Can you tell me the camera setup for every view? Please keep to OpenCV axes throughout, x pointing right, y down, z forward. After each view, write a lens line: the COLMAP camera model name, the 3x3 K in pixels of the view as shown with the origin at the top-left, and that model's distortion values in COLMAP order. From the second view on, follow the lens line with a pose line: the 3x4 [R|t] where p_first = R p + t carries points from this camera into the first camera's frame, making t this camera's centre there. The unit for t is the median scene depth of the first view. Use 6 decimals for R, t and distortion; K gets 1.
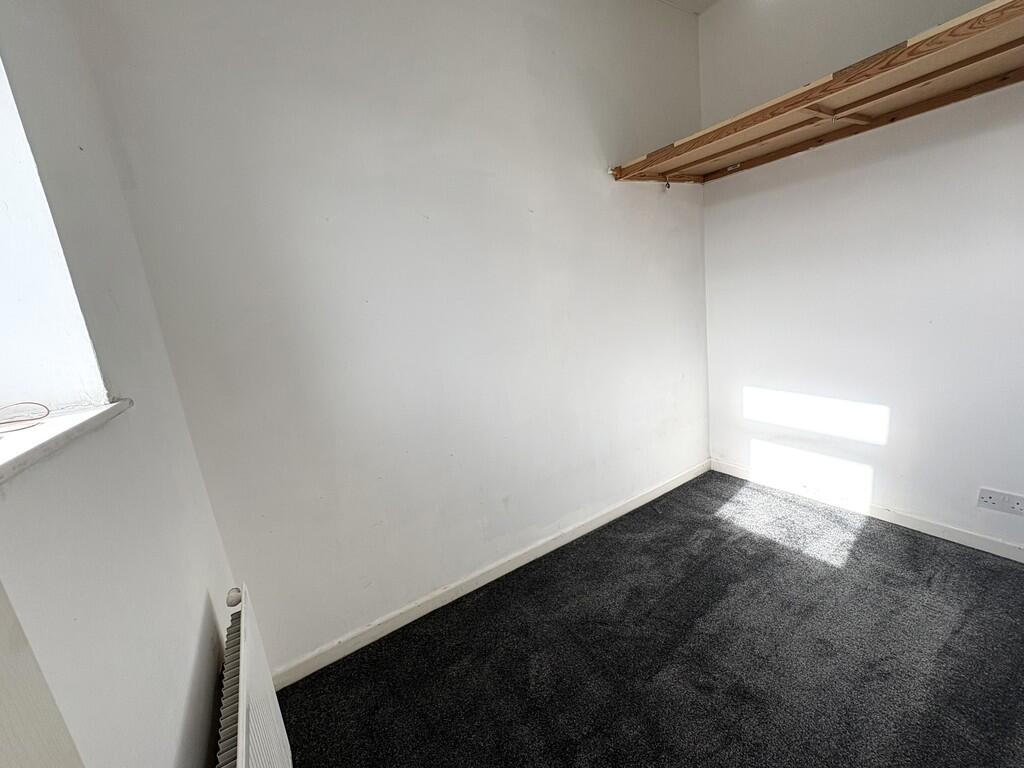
lens RADIAL K [[414.1, 0, 512.0], [0, 414.1, 384.0], [0, 0, 1]] dist [0.000302, -0.000017]
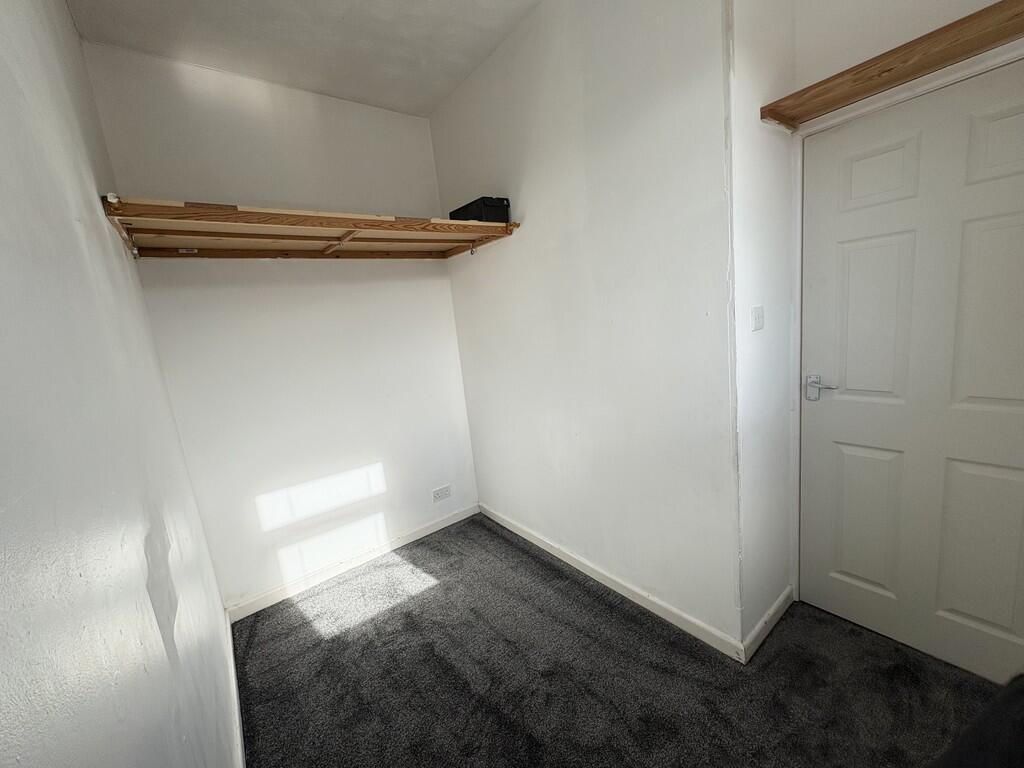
lens RADIAL K [[408.7, 0, 512.0], [0, 408.7, 384.0], [0, 0, 1]] dist [0.000304, 0.000058]
pose [[-0.091072, -0.024389, 0.995546, -0.421125], [0.321005, 0.945620, 0.052531, -0.114857], [-0.942689, 0.324359, -0.078291, 0.617654]]
